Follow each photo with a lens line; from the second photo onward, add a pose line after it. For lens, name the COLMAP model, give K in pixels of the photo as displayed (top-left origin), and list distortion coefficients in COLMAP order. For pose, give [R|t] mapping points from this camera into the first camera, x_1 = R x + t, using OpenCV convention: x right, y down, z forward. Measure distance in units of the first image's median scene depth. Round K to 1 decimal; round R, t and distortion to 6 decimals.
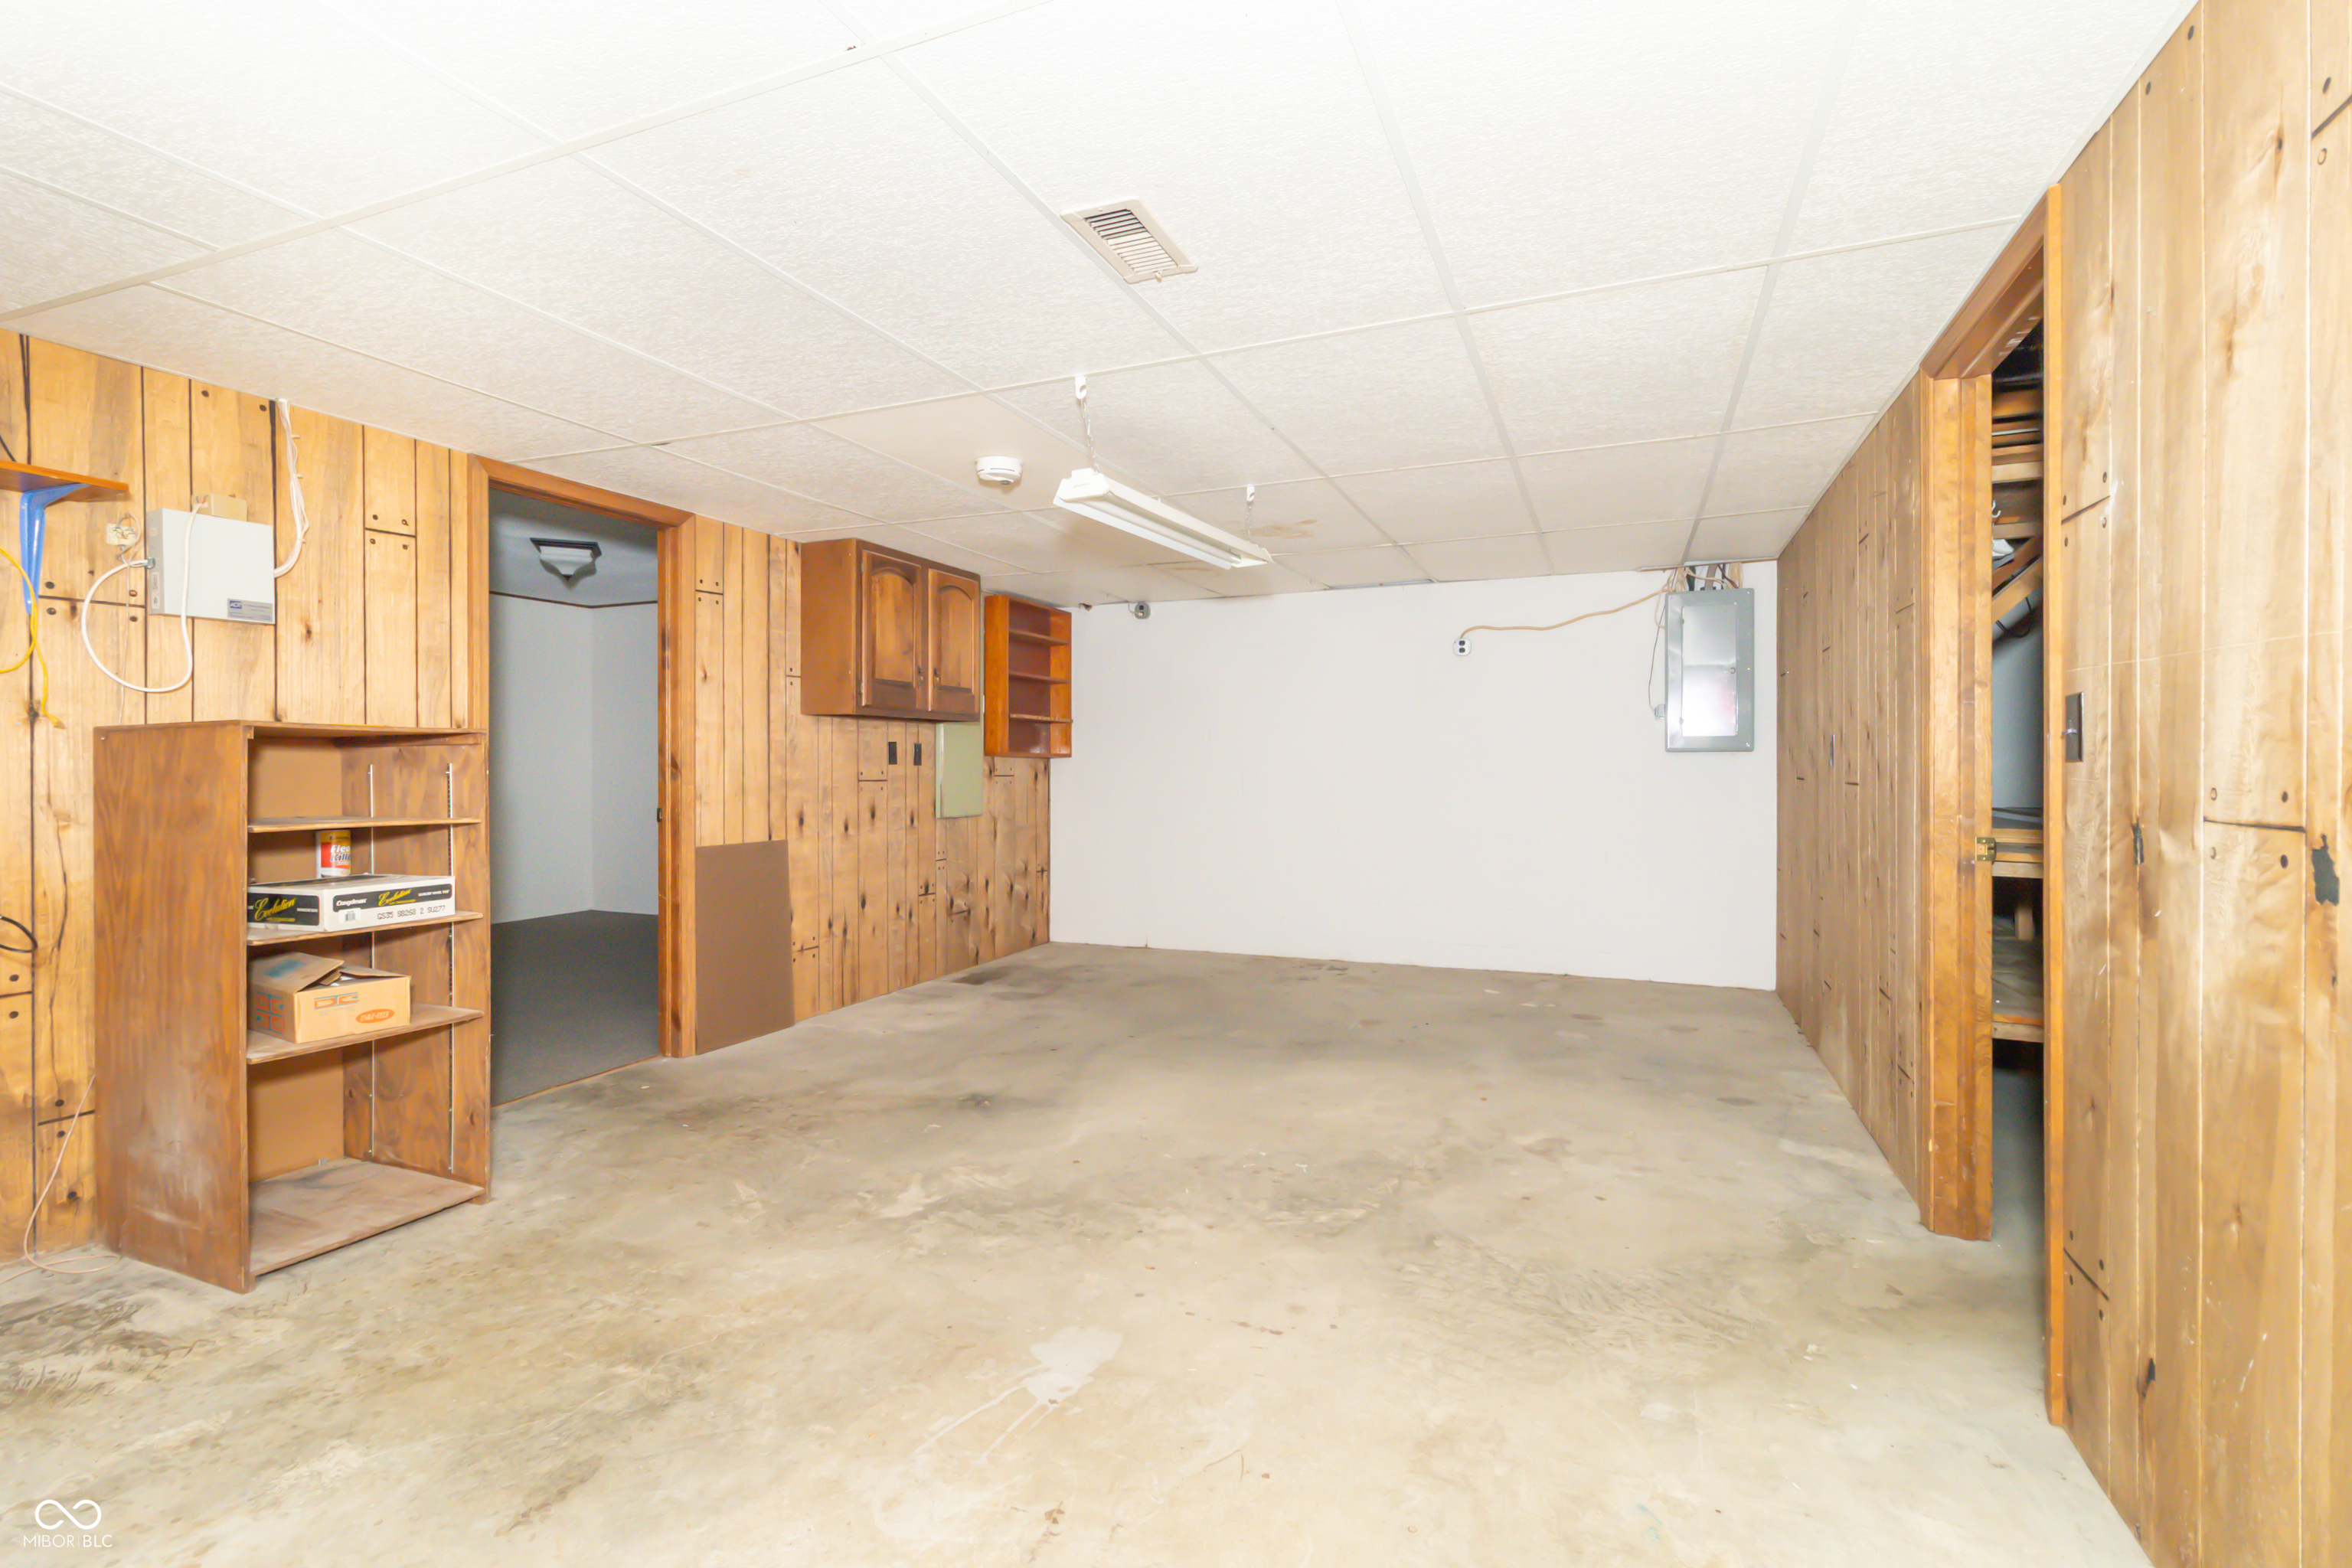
lens RADIAL K [[1095.3, 0, 1164.9], [0, 1095.3, 771.2], [0, 0, 1]] dist [0.002054, 0.000140]
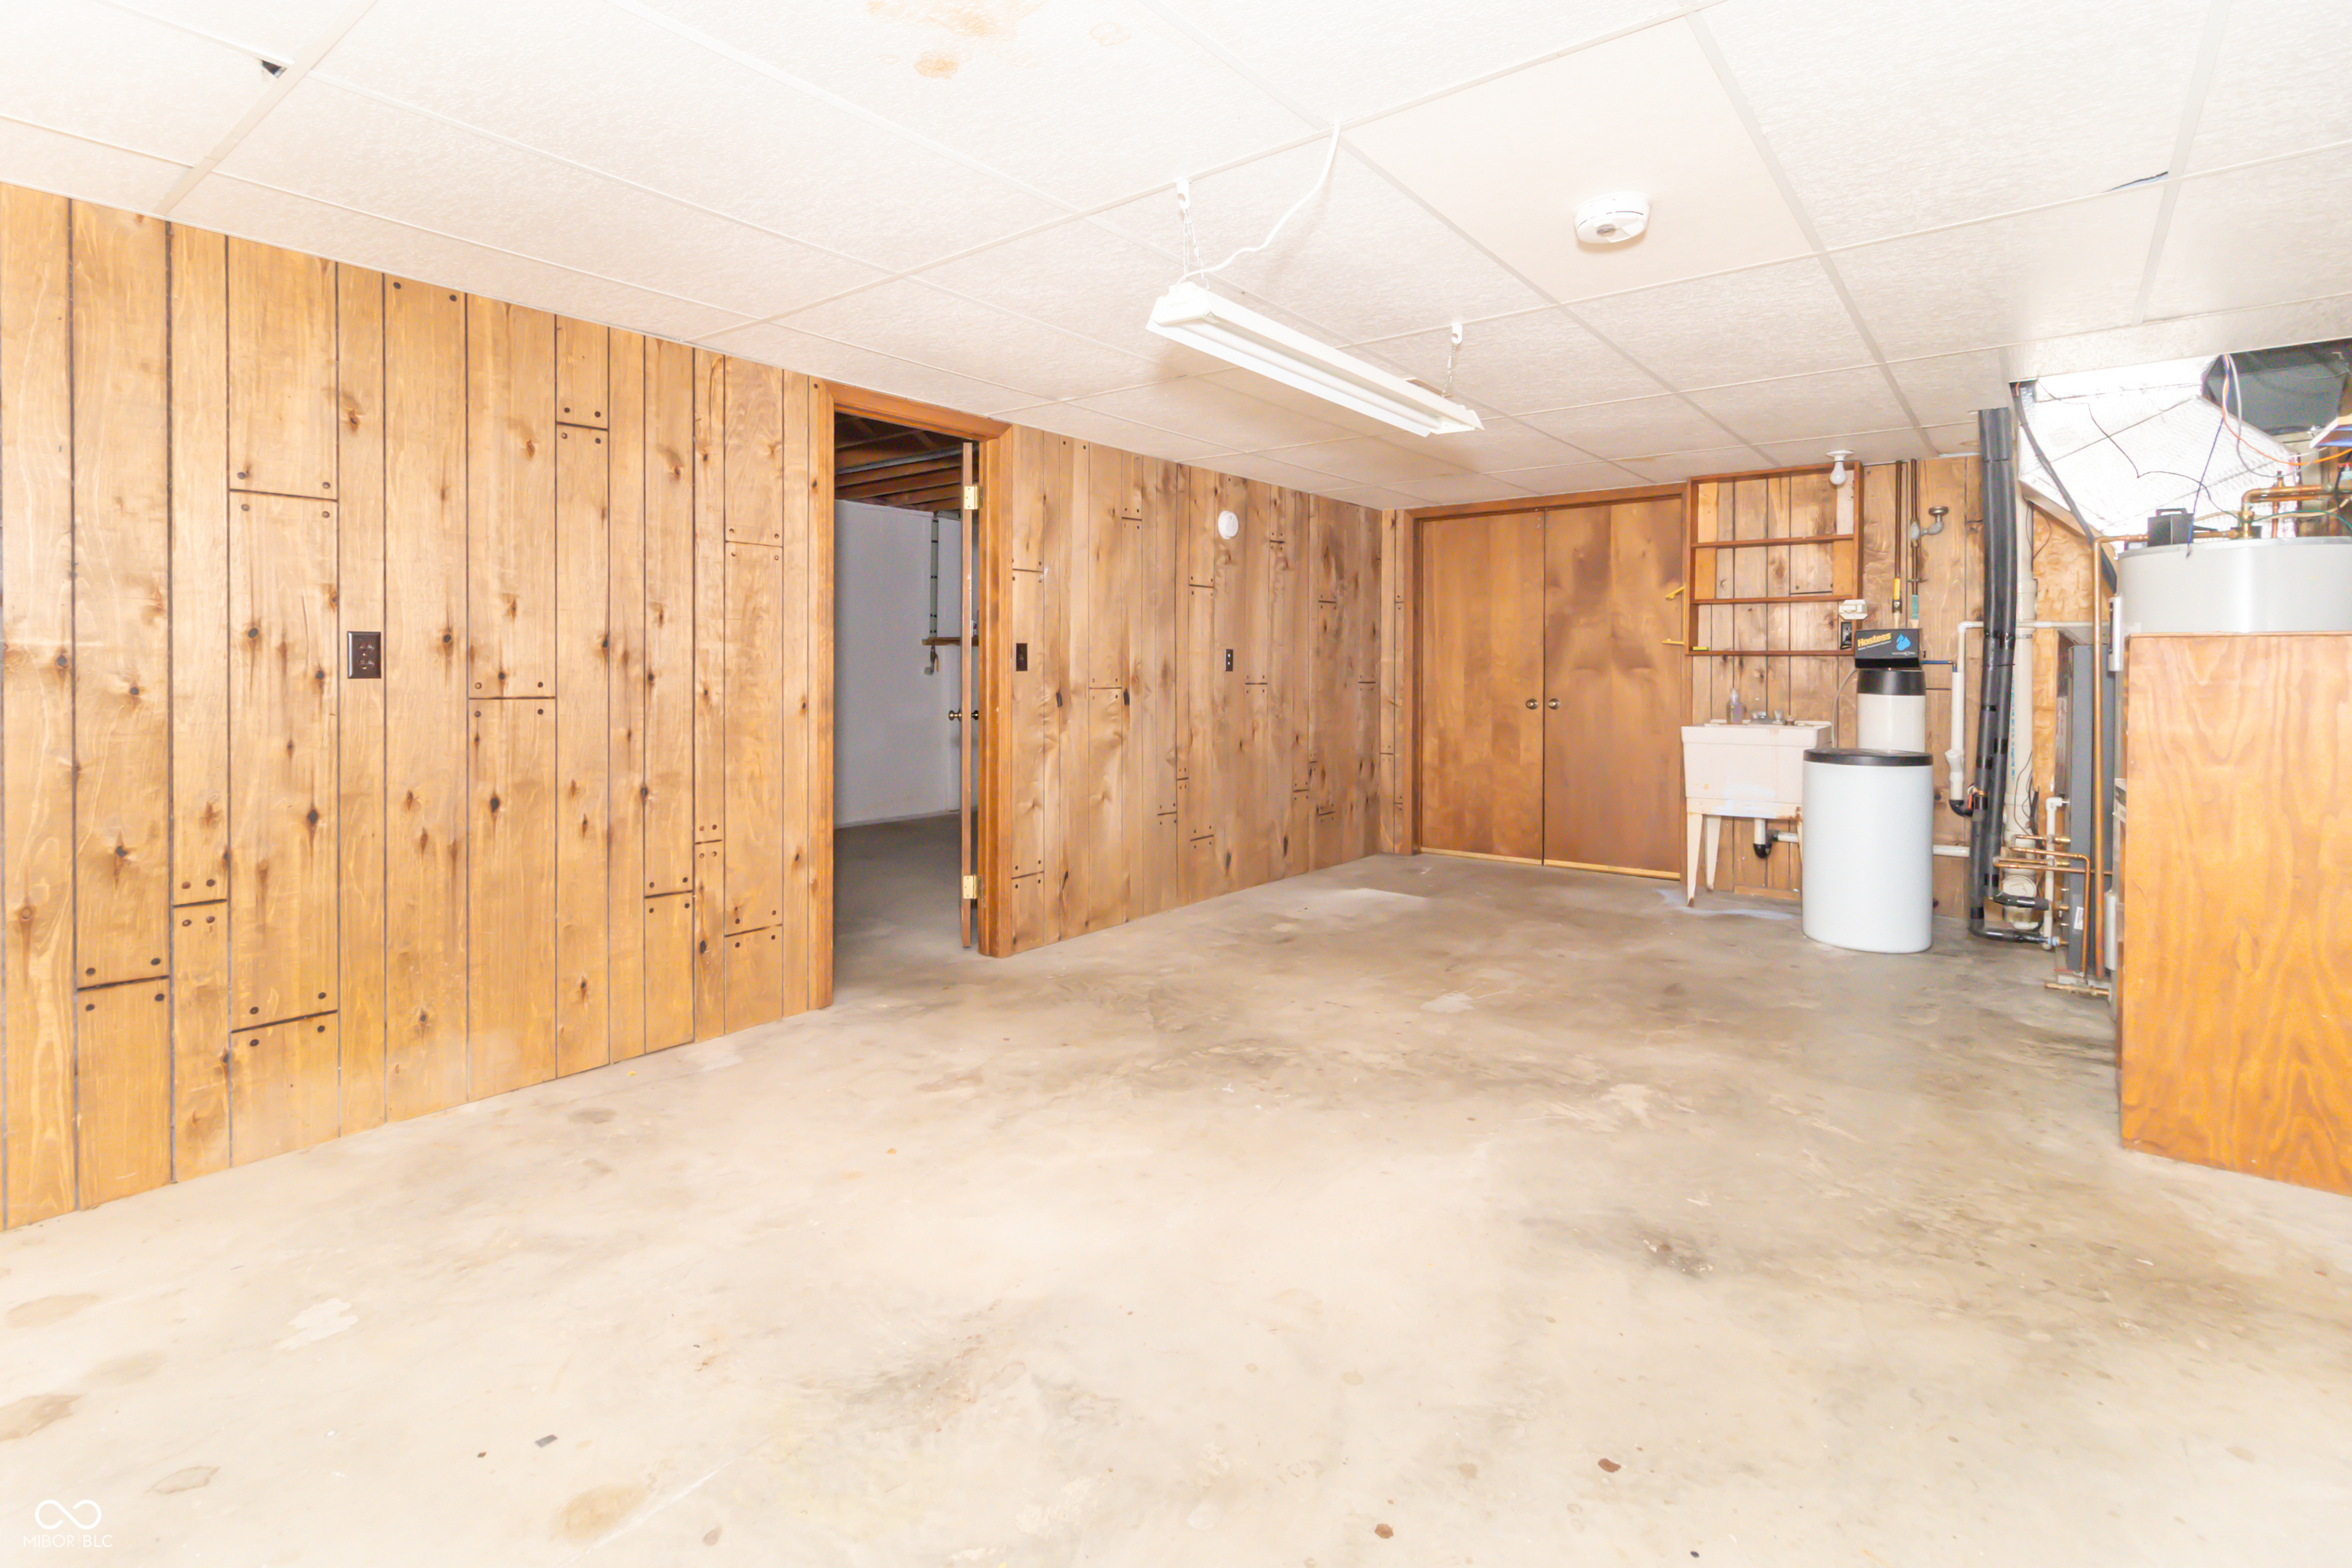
lens RADIAL K [[1095.3, 0, 1164.9], [0, 1095.3, 771.2], [0, 0, 1]] dist [0.002054, 0.000140]
pose [[-0.964302, -0.023946, 0.263719, -0.068379], [0.003087, 0.994819, 0.101616, -0.018023], [-0.264786, 0.098803, -0.959232, 1.889439]]
